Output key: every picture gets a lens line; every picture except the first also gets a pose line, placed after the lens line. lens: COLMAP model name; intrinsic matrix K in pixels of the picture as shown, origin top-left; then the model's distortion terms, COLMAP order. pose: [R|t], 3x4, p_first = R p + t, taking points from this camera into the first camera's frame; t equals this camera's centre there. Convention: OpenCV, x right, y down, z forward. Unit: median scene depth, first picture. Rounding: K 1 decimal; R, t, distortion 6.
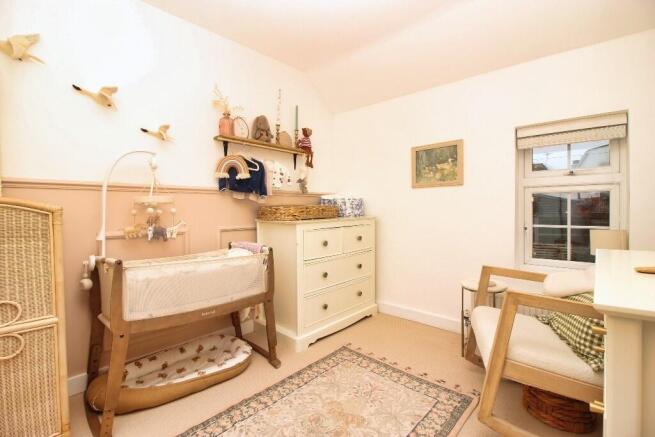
lens RADIAL K [[304.6, 0, 326.3], [0, 304.6, 215.7], [0, 0, 1]] dist [-0.003720, -0.003735]
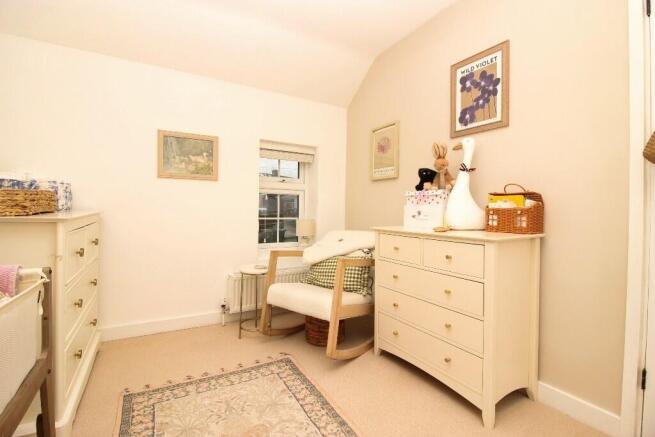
lens RADIAL K [[304.6, 0, 327.2], [0, 304.6, 214.4], [0, 0, 1]] dist [-0.003720, -0.003735]
pose [[0.295165, -0.004209, 0.955437, -0.484432], [0.003732, 0.999988, 0.003252, 0.014521], [-0.955439, 0.002606, 0.295177, 0.365214]]
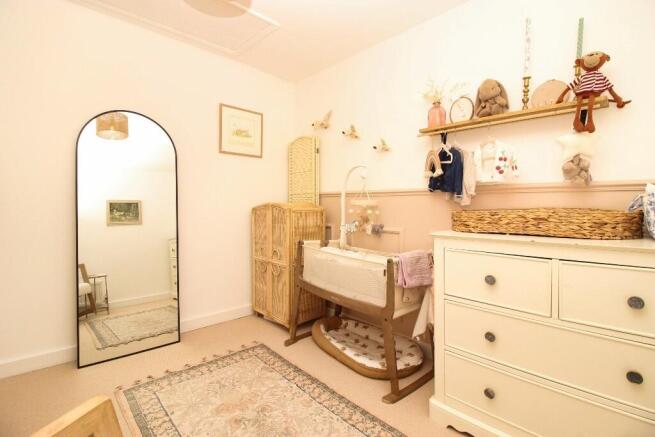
lens RADIAL K [[304.6, 0, 325.8], [0, 304.6, 212.2], [0, 0, 1]] dist [-0.003720, -0.003735]
pose [[-0.077909, 0.033836, -0.996386, 0.616154], [-0.028207, 0.998949, 0.036129, -0.046304], [0.996561, 0.030920, -0.076873, 0.809636]]
